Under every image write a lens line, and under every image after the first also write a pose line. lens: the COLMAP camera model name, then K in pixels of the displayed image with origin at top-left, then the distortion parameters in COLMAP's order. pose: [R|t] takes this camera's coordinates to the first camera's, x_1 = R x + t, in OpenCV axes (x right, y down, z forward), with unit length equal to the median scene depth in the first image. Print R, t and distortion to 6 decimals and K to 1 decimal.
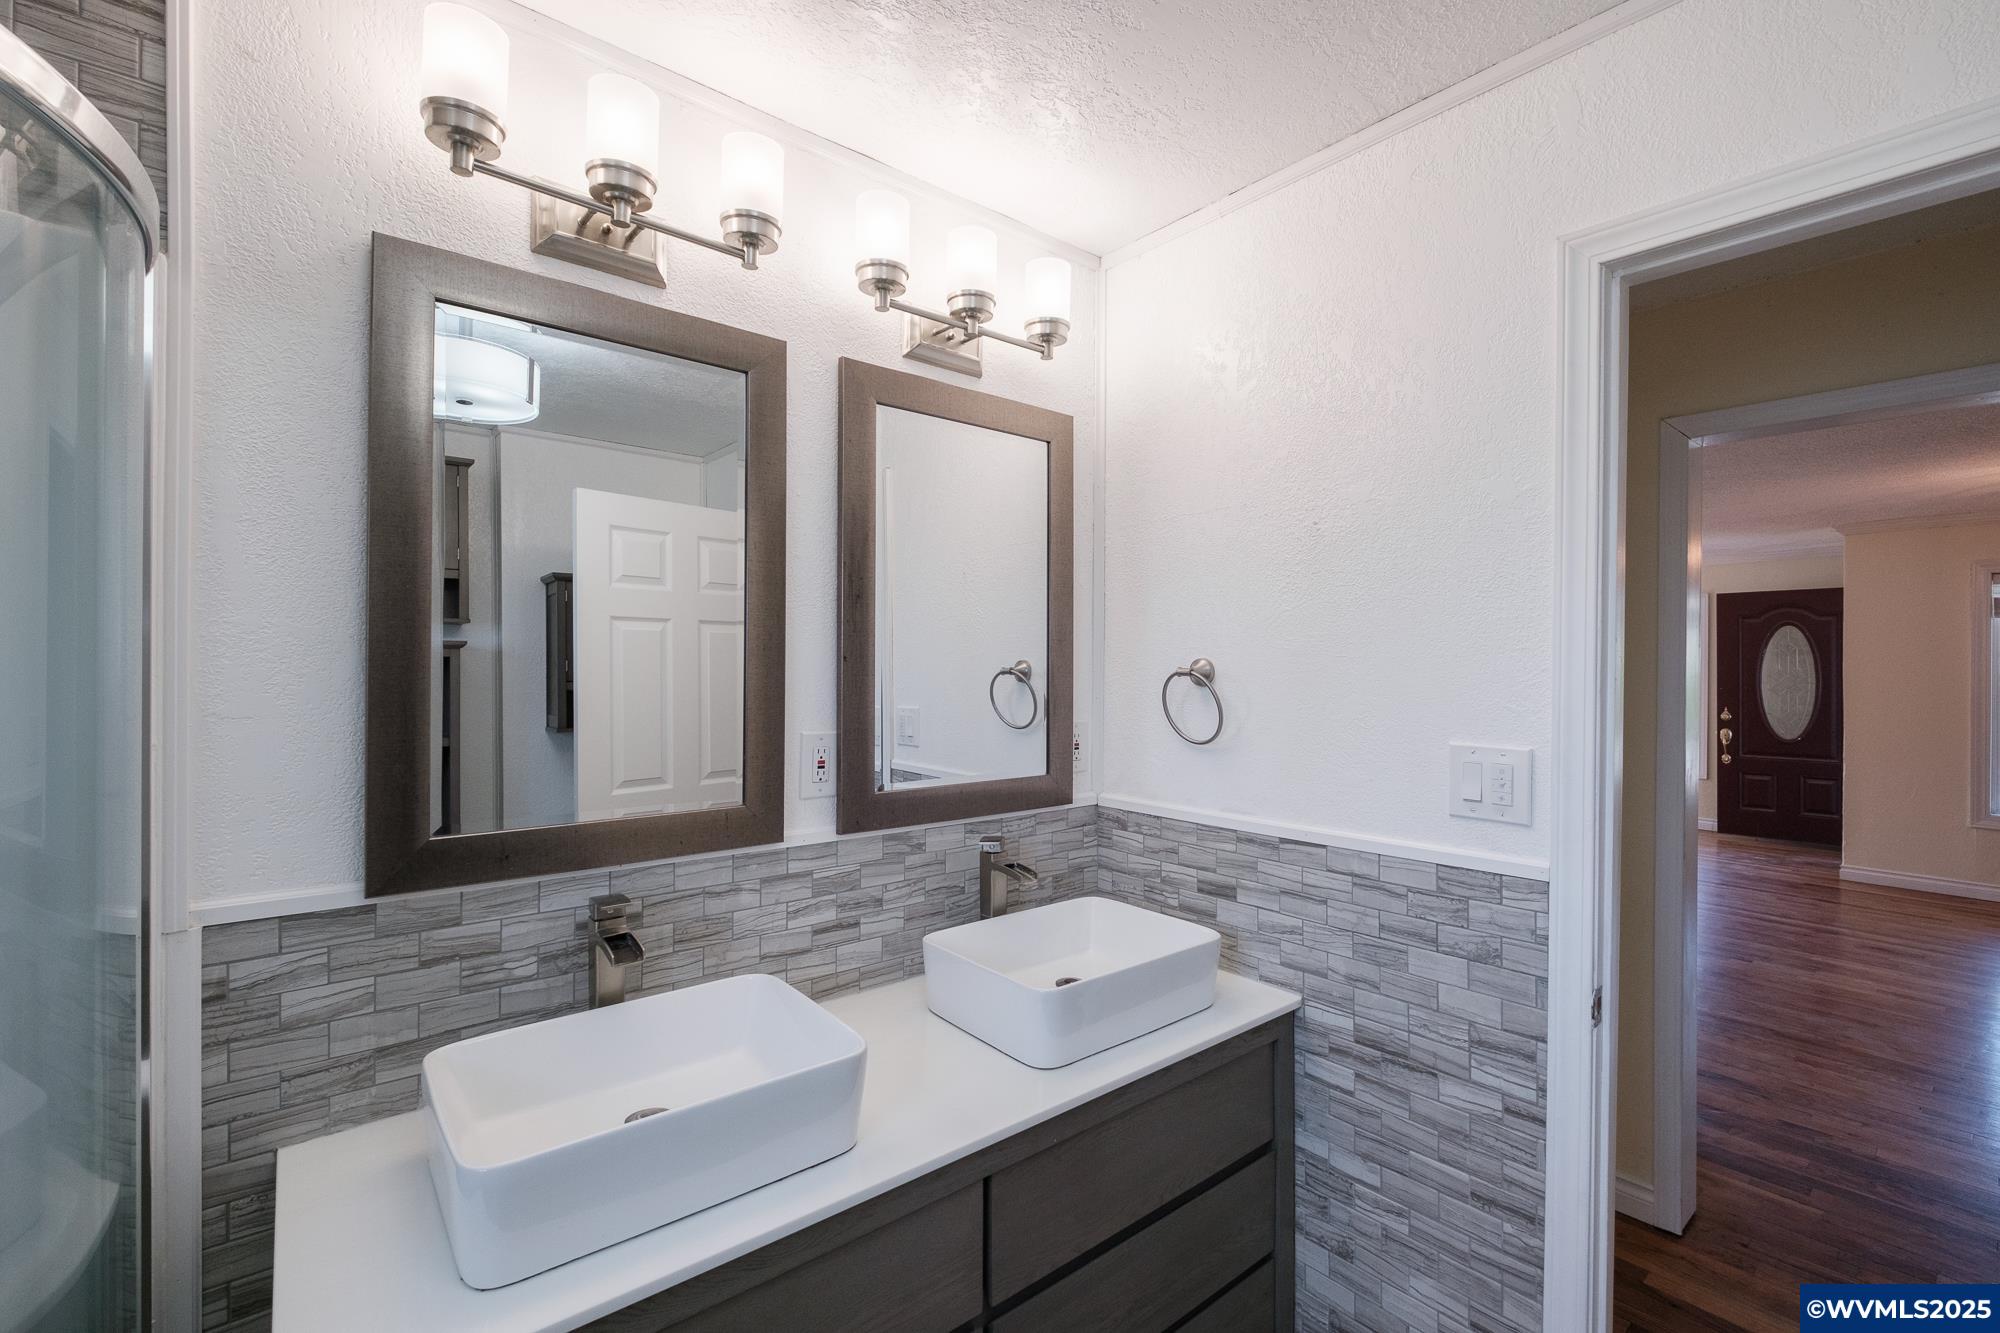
lens RADIAL K [[862.9, 0, 1011.8], [0, 862.9, 663.0], [0, 0, 1]] dist [0.009186, -0.007937]
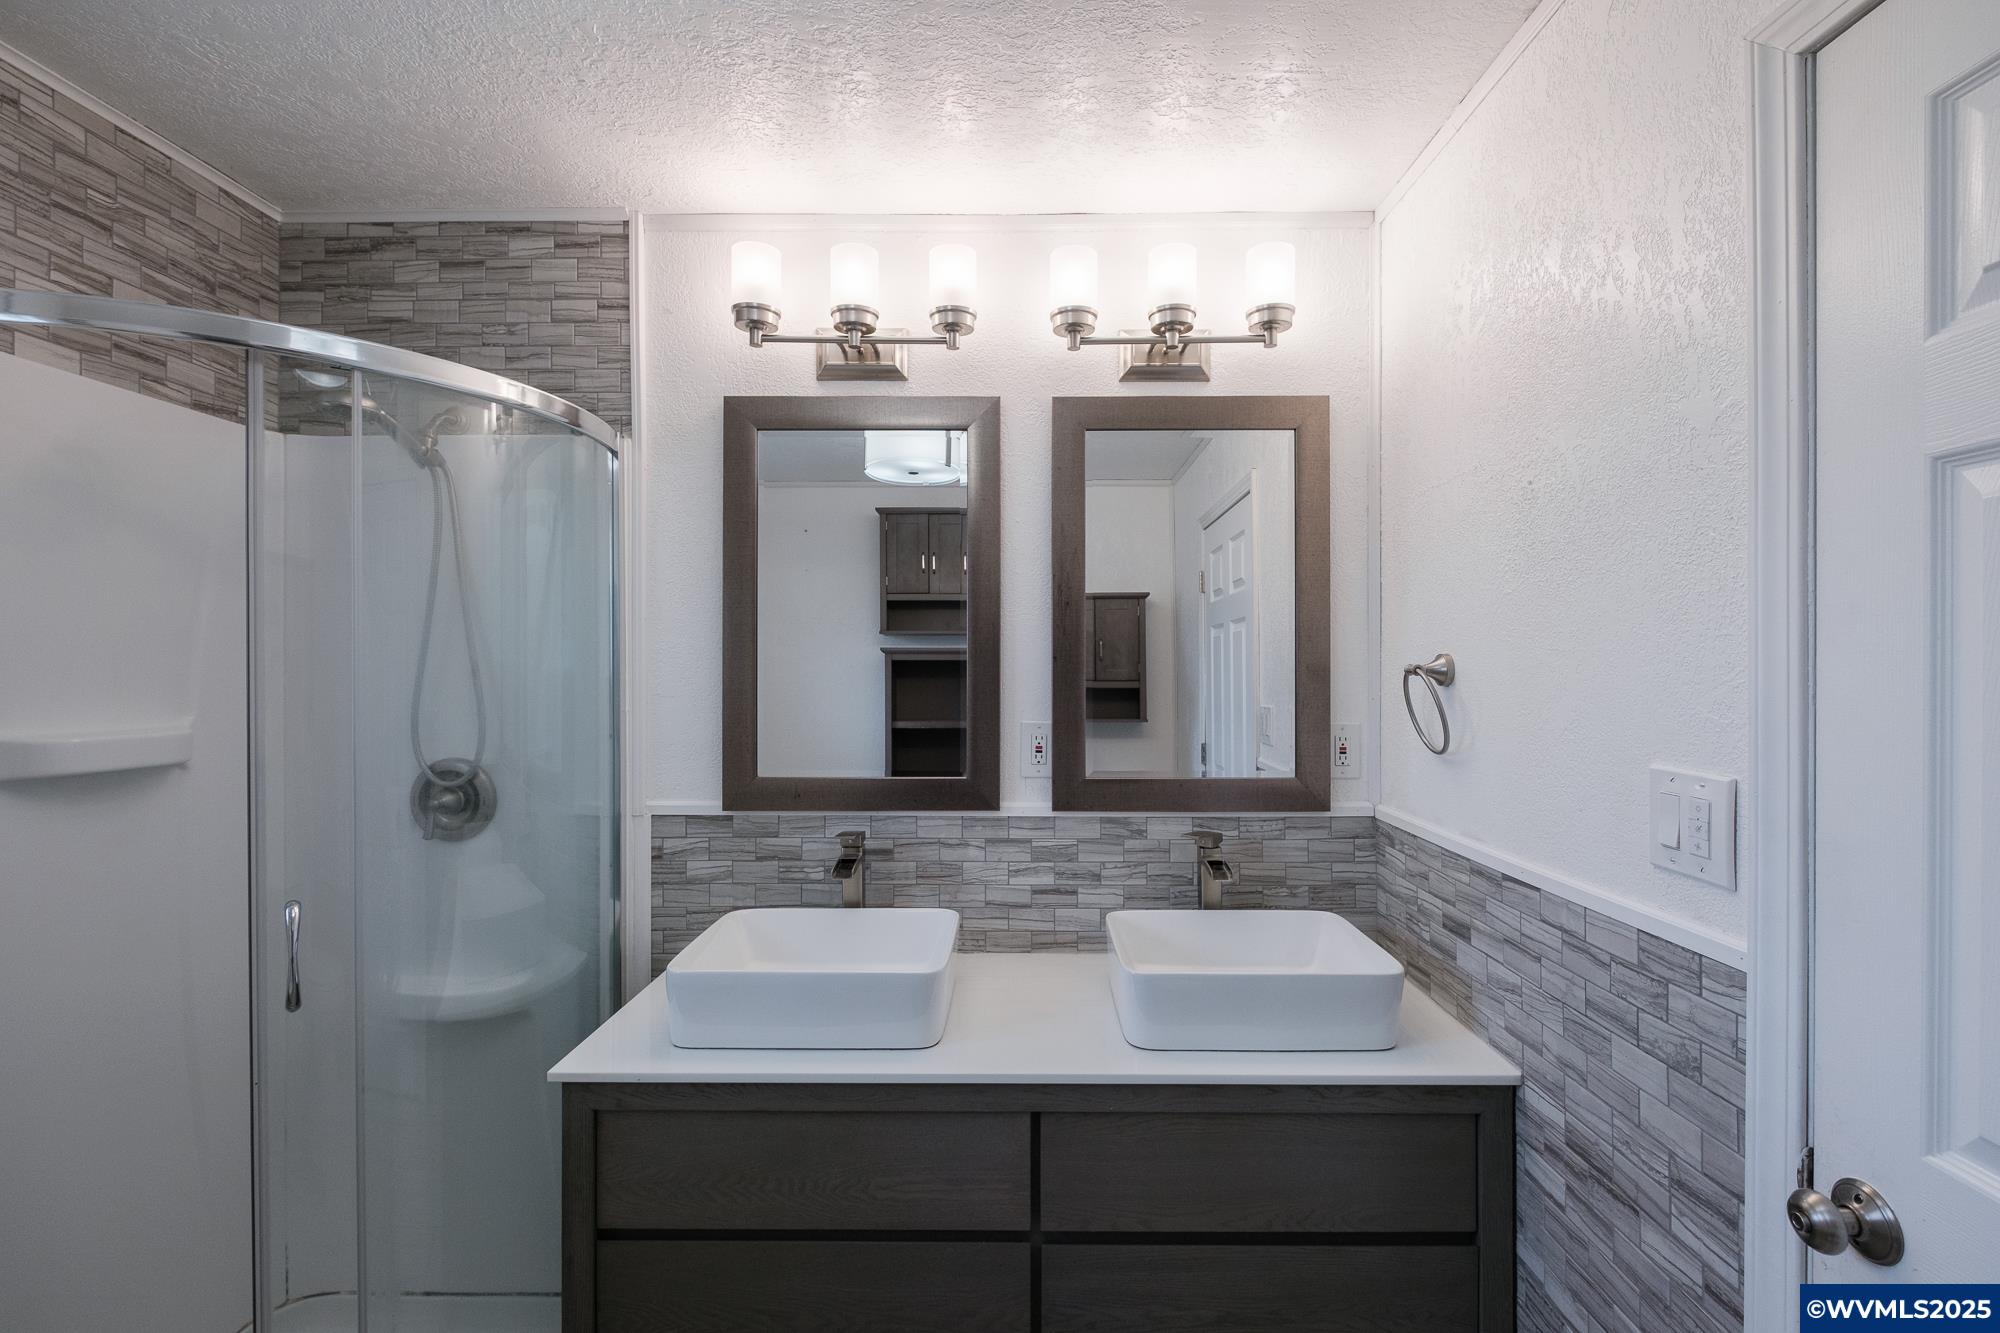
lens RADIAL K [[862.9, 0, 1011.8], [0, 862.9, 663.0], [0, 0, 1]] dist [0.009186, -0.007937]
pose [[0.765780, -0.007160, -0.643063, 0.518289], [0.007173, 0.999971, -0.002592, 0.003198], [0.643063, -0.002627, 0.765809, 0.083195]]
